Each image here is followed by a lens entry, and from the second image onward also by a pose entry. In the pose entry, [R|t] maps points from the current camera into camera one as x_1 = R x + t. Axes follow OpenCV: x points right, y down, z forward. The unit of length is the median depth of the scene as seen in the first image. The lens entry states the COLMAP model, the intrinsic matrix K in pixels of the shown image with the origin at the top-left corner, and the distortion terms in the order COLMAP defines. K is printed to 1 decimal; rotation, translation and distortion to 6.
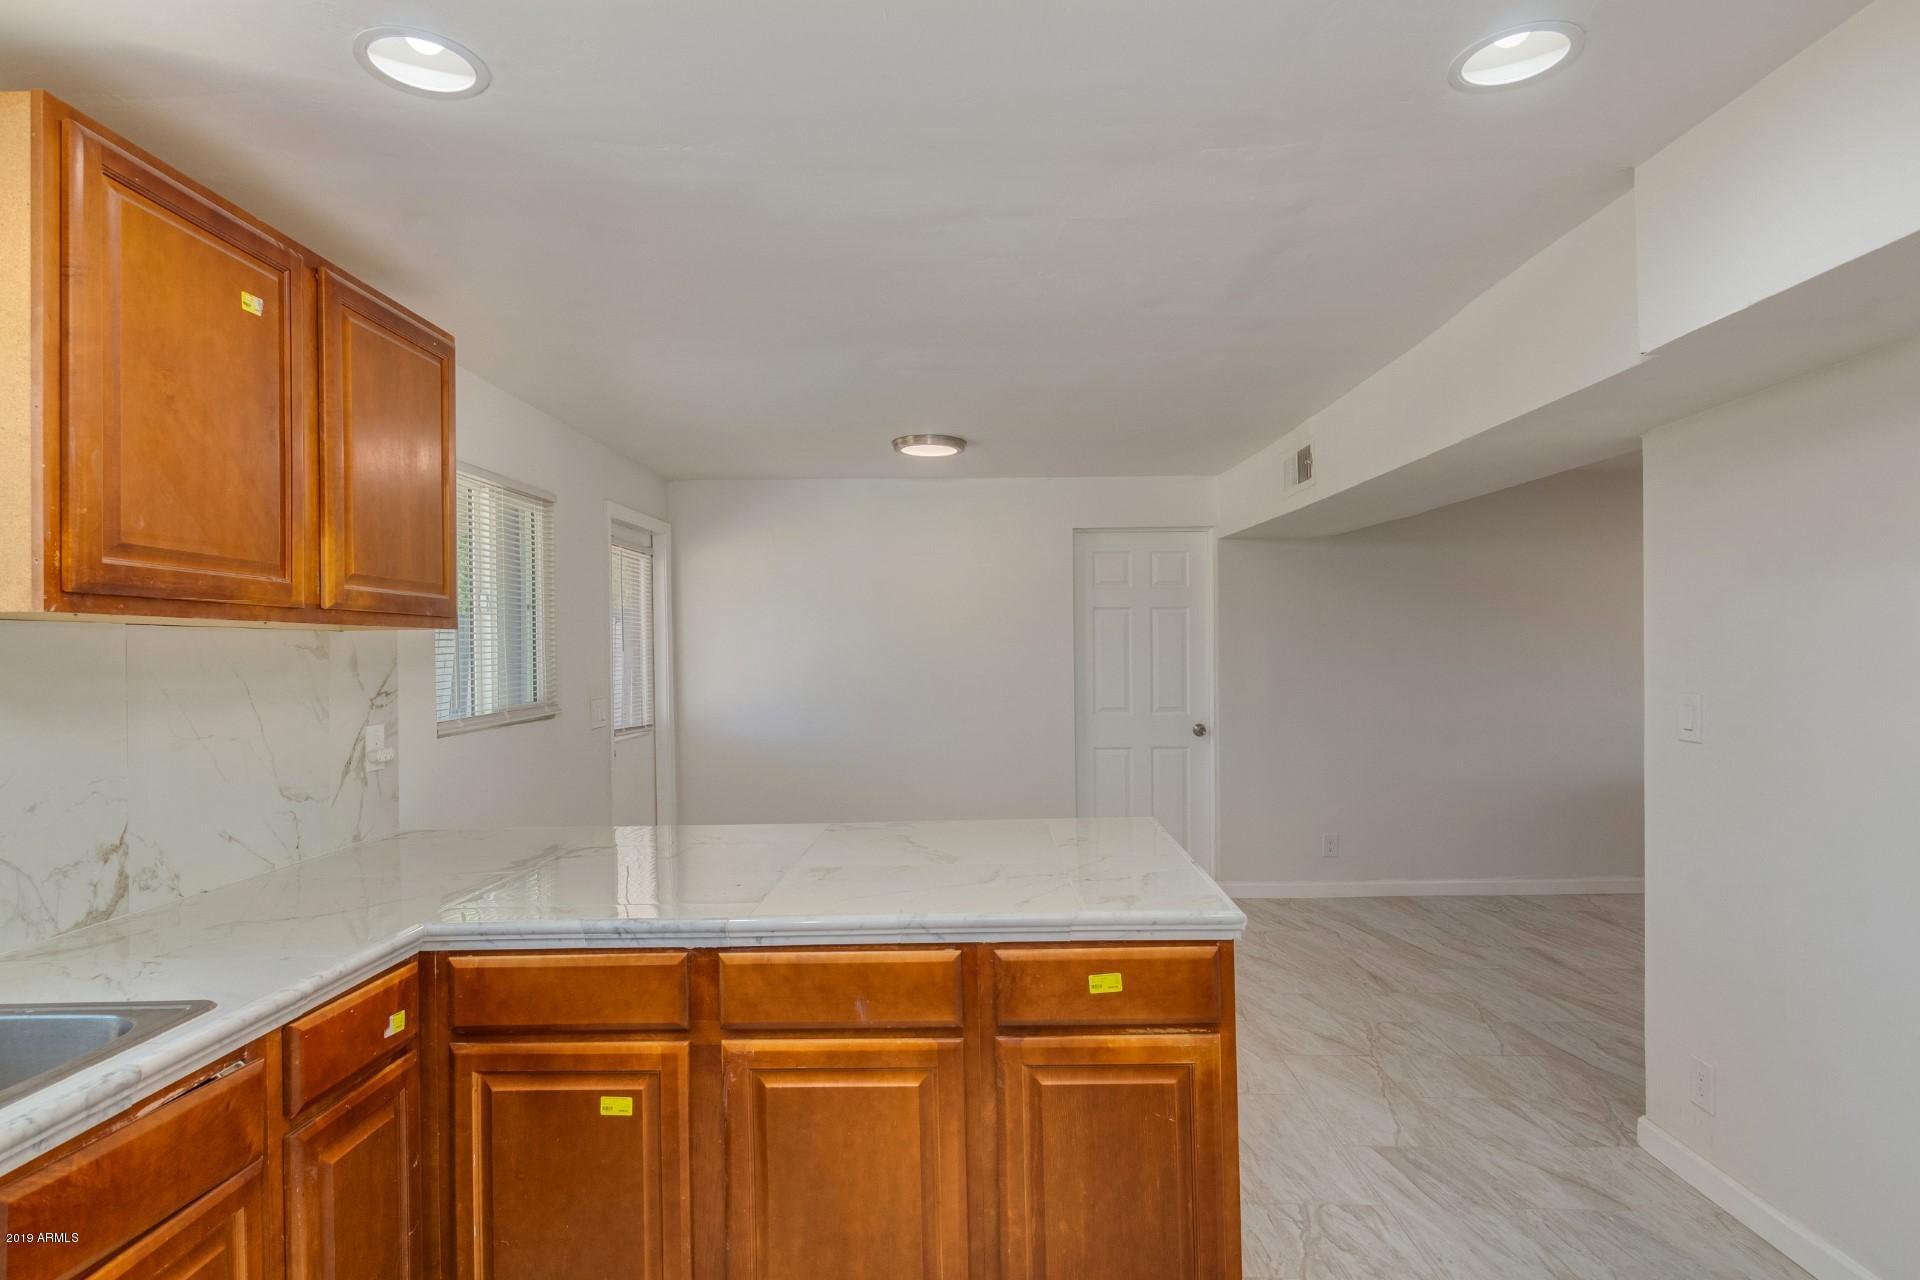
lens RADIAL K [[987.2, 0, 977.2], [0, 987.2, 645.9], [0, 0, 1]] dist [-0.000470, -0.001401]
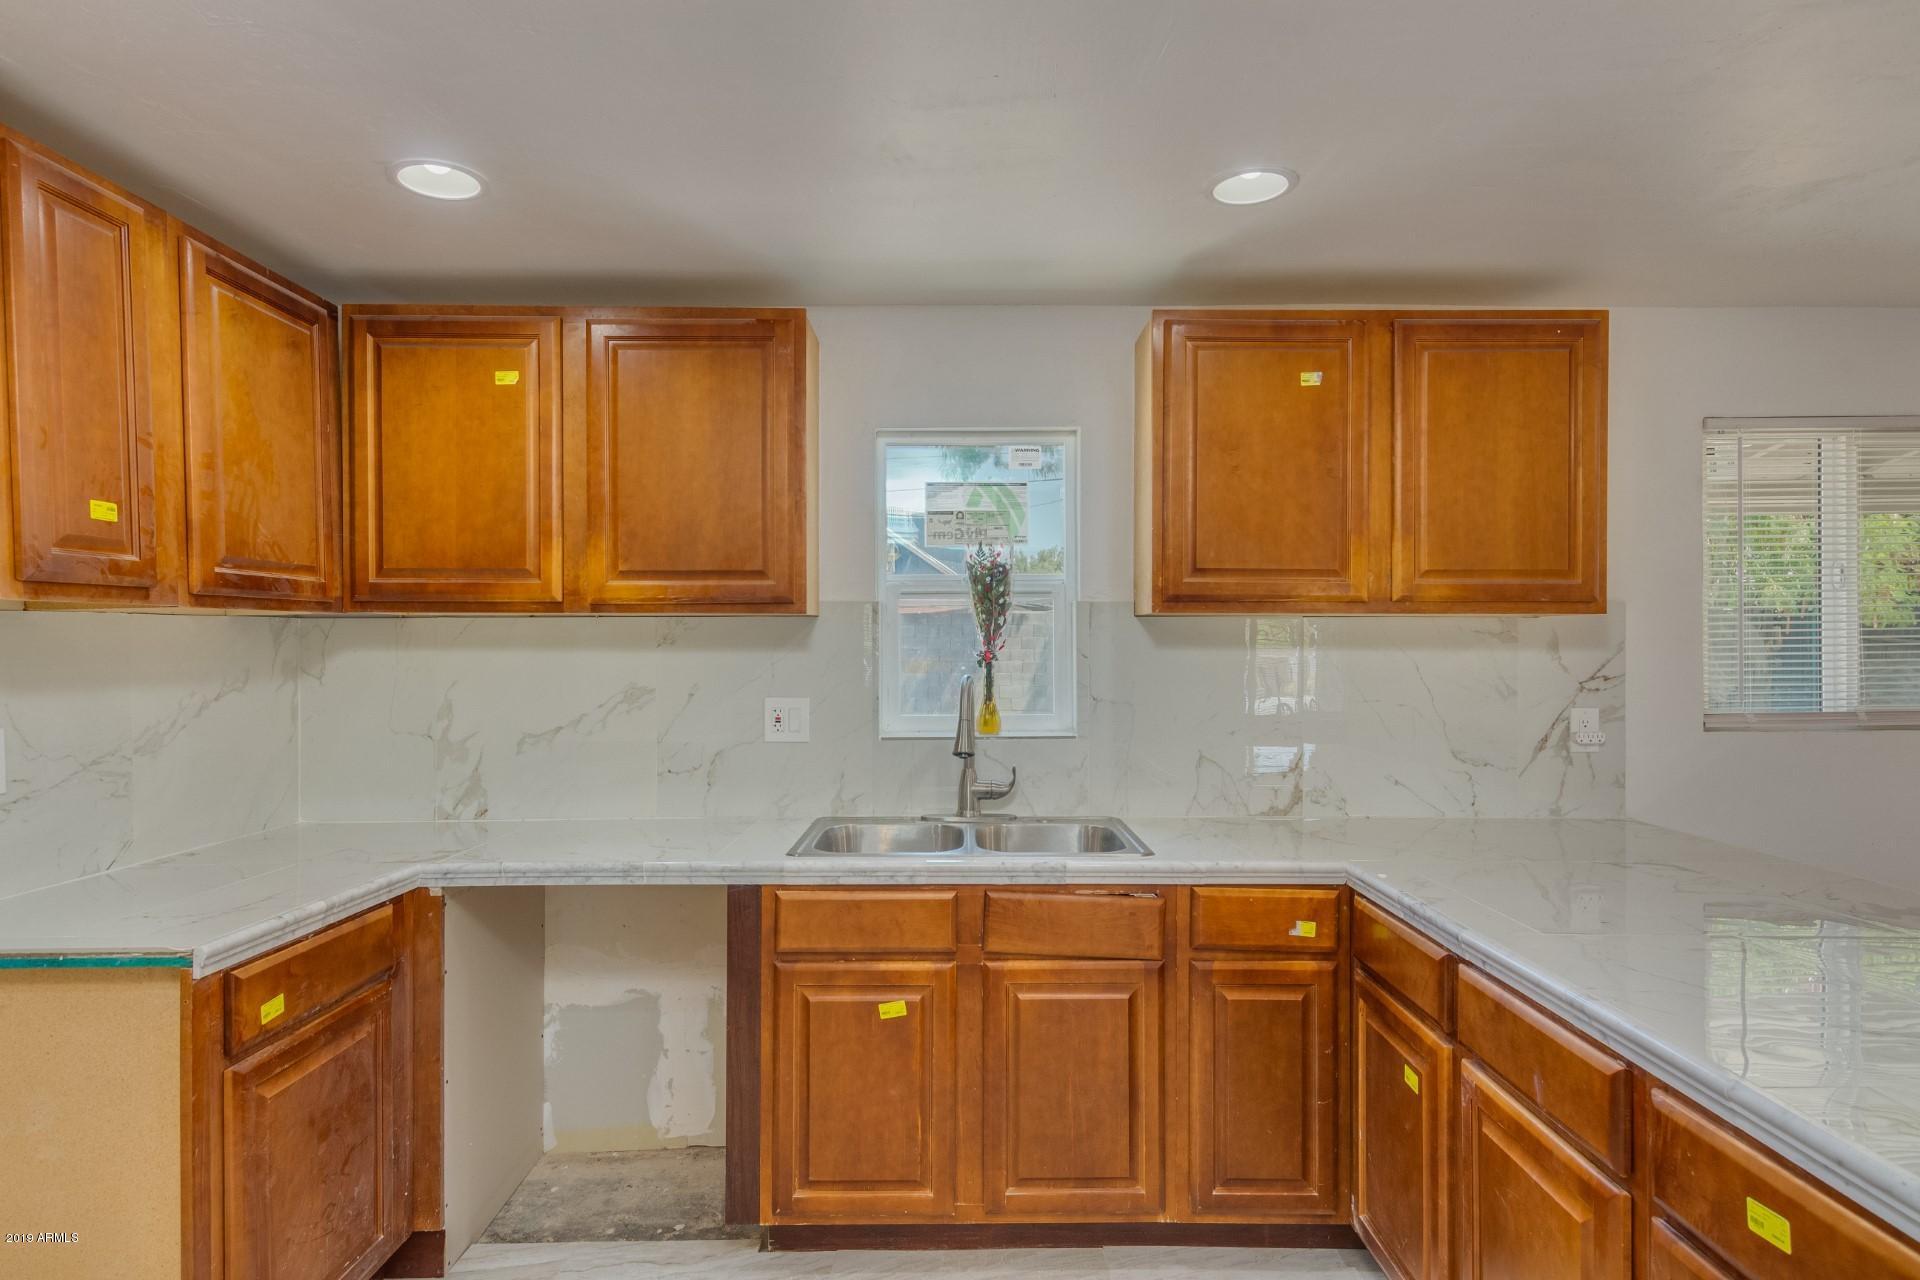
lens RADIAL K [[1049.2, 0, 953.3], [0, 1049.2, 638.0], [0, 0, 1]] dist [0.011605, -0.001446]
pose [[0.004473, 0.008338, -0.999955, 0.683642], [0.004096, 0.999957, 0.008357, -0.005390], [0.999982, -0.004133, 0.004439, 0.486933]]
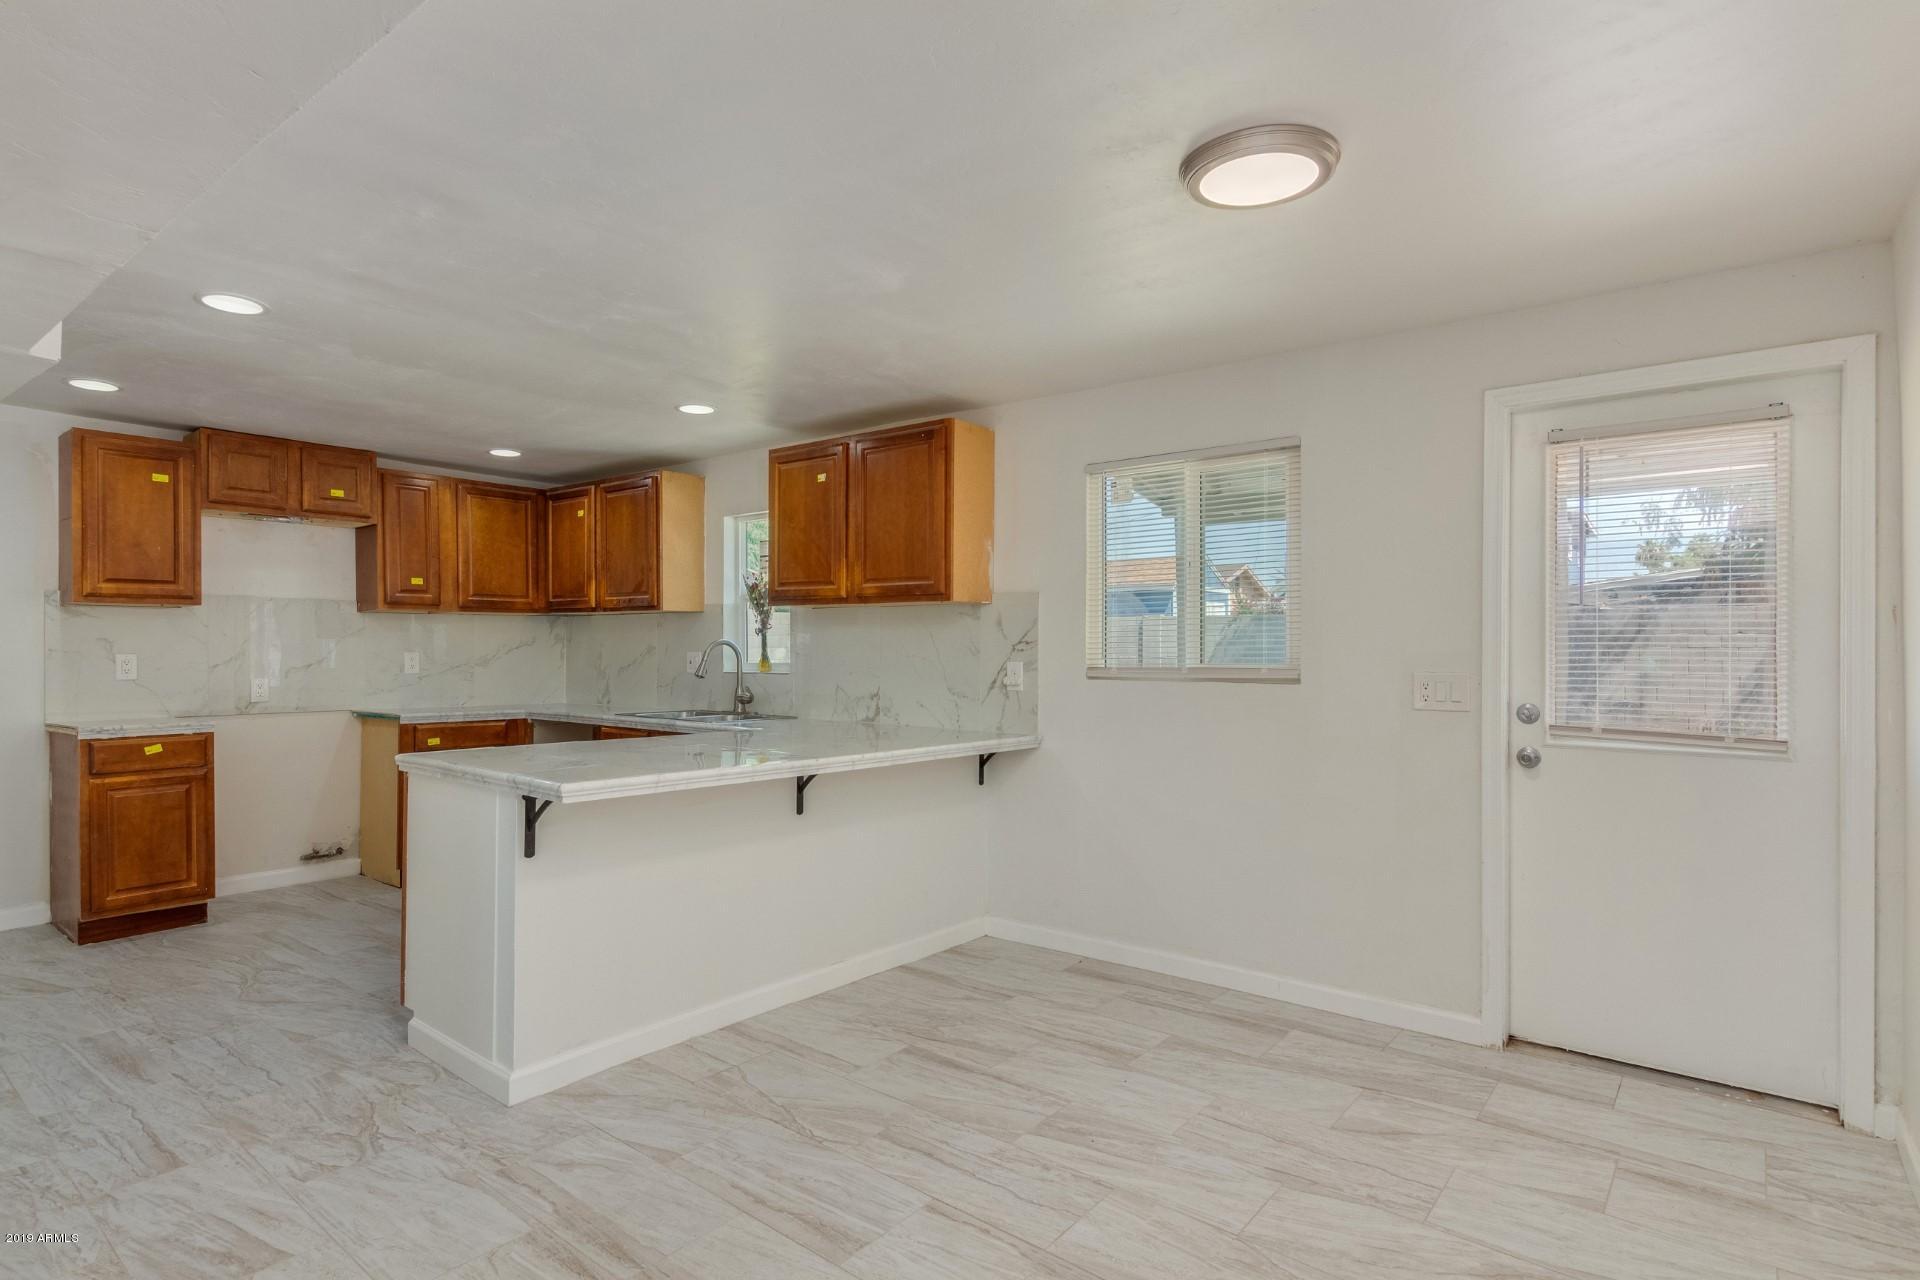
lens RADIAL K [[987.2, 0, 961.1], [0, 987.2, 644.1], [0, 0, 1]] dist [-0.000470, -0.001401]
pose [[-0.617813, 0.009260, -0.786271, 0.979235], [0.007533, 0.999954, 0.005857, 0.060130], [0.786289, -0.002304, -0.617854, 2.727991]]
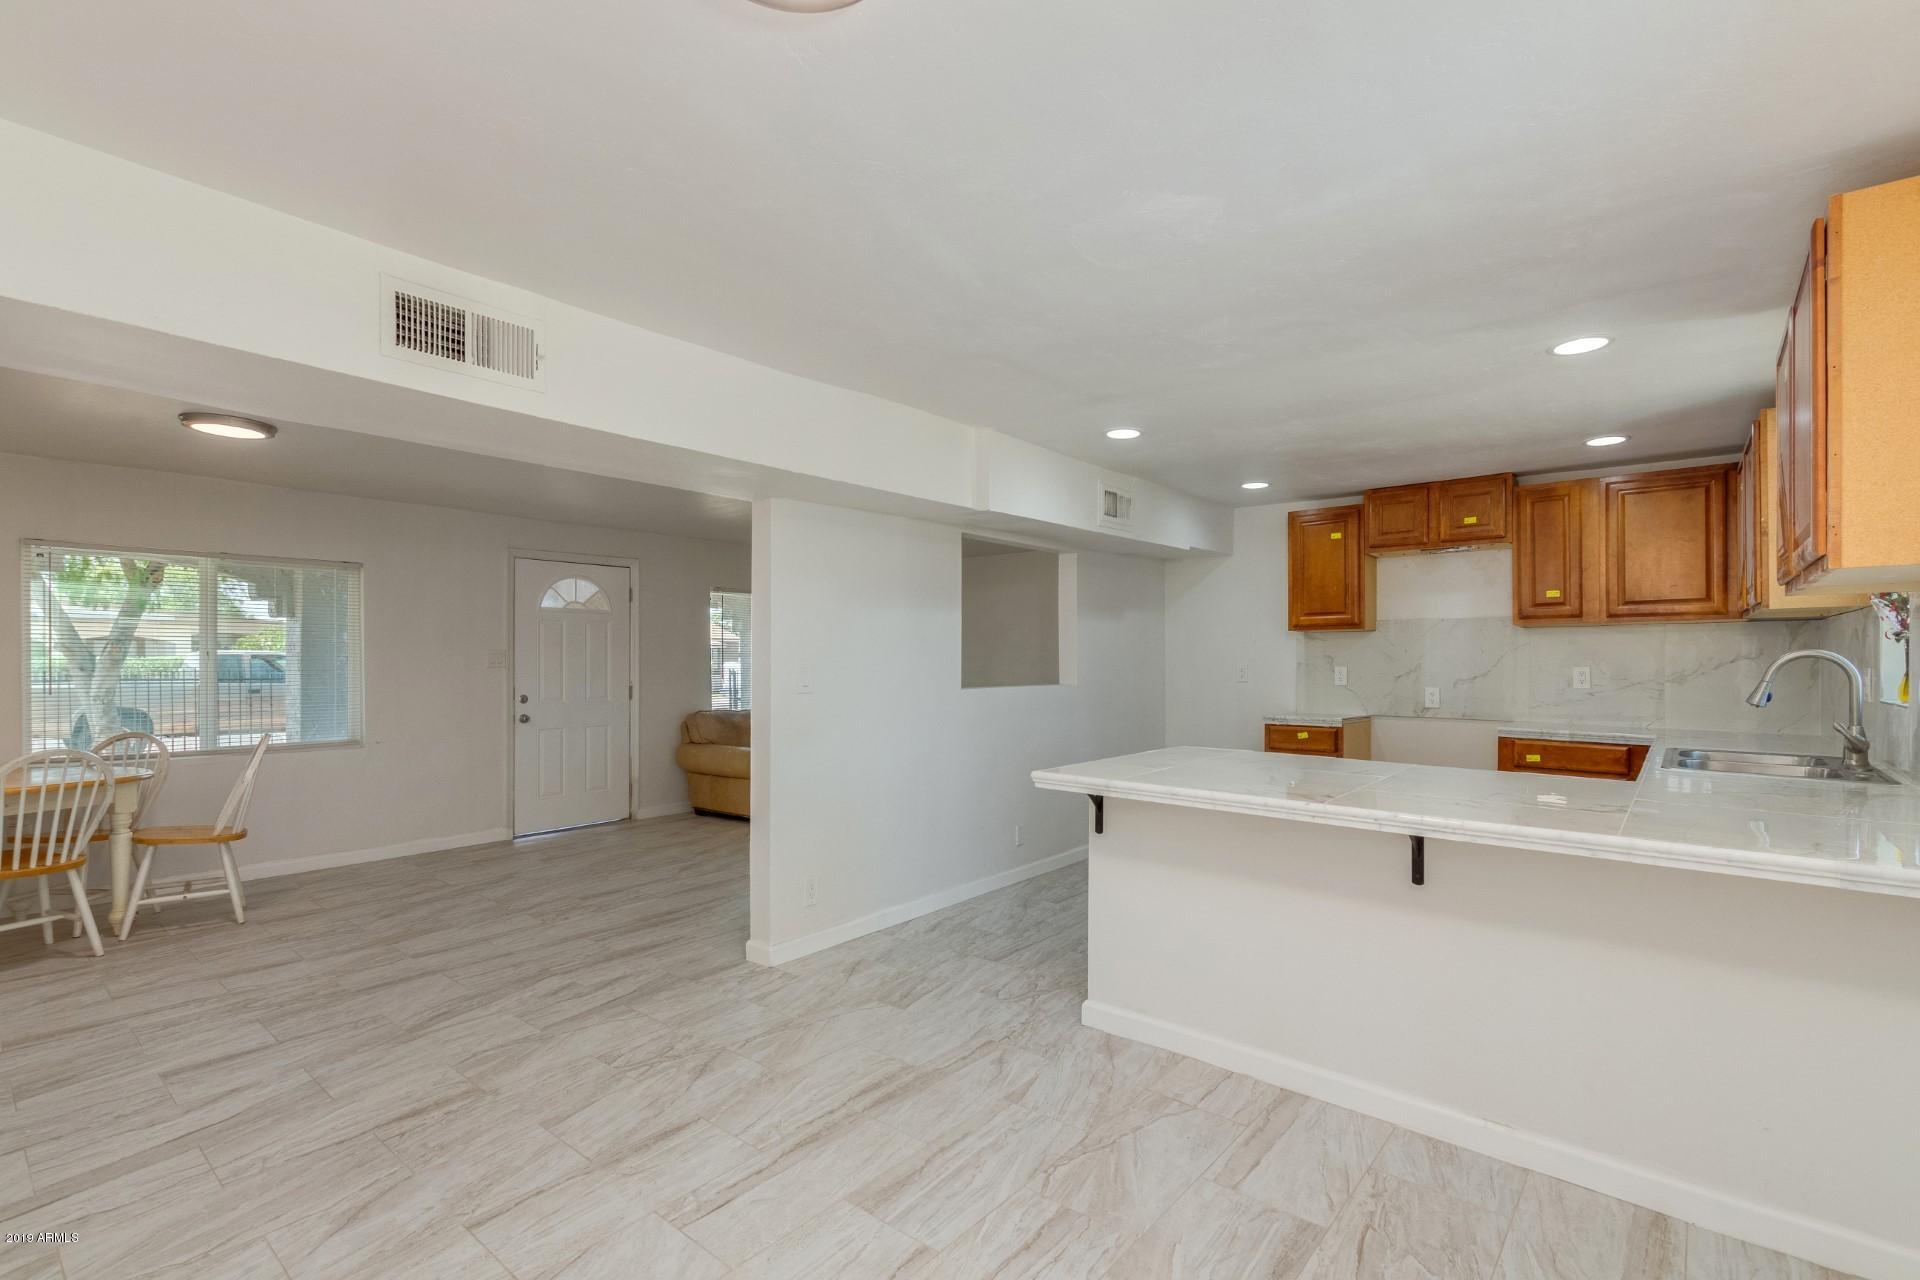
lens RADIAL K [[877.1, 0, 955.3], [0, 877.1, 657.6], [0, 0, 1]] dist [0.009262, -0.002622]
pose [[-0.767258, 0.015264, 0.641156, -0.605799], [0.009763, 0.999879, -0.012121, 0.077259], [-0.641264, -0.003040, -0.767314, 2.717353]]
